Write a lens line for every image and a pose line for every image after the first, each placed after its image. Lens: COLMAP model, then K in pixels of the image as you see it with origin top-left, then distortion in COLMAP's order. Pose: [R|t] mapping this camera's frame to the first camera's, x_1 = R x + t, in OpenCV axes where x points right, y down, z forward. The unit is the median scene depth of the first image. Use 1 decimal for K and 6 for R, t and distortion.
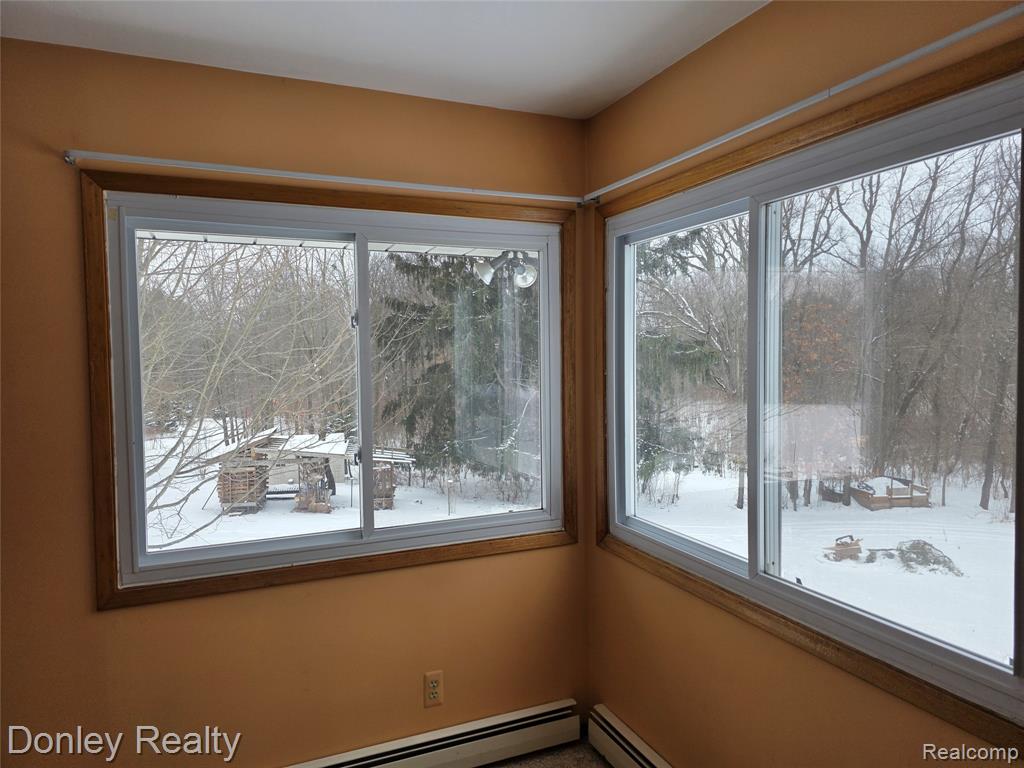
lens RADIAL K [[679.5, 0, 511.9], [0, 679.5, 380.4], [0, 0, 1]] dist [0.054440, -0.042957]
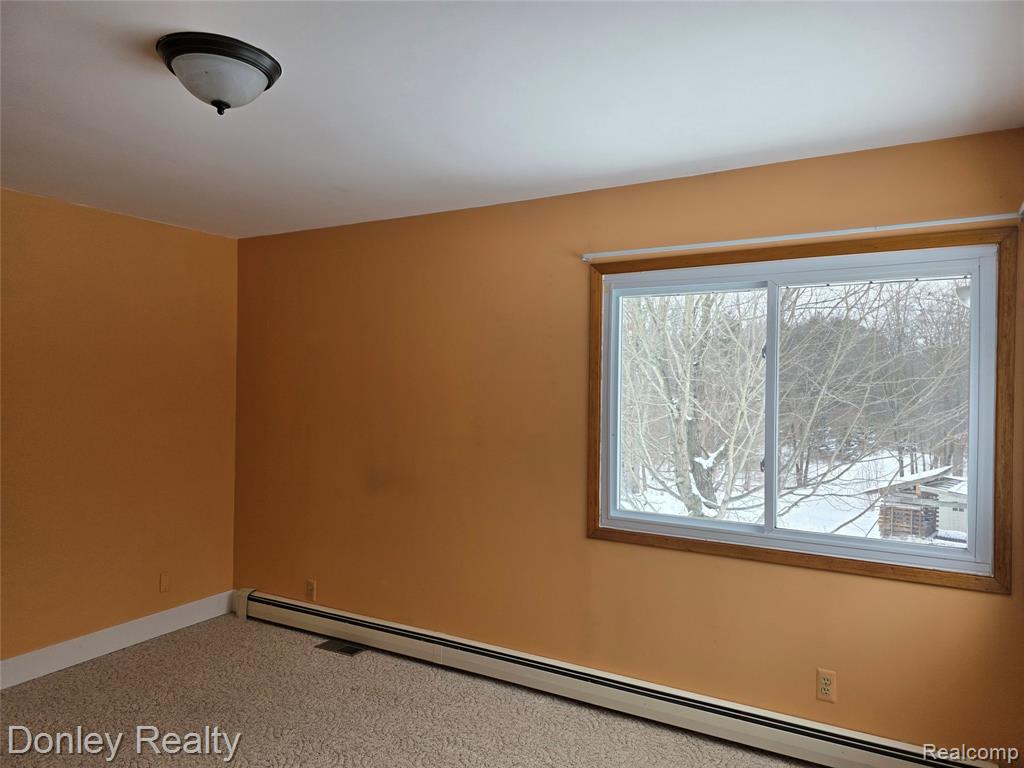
lens RADIAL K [[689.4, 0, 522.2], [0, 689.4, 385.8], [0, 0, 1]] dist [0.055118, -0.043981]
pose [[0.601941, 0.020713, -0.798272, 0.478488], [-0.049044, 0.998735, -0.011067, 0.006656], [0.797033, 0.045813, 0.602195, -0.083754]]
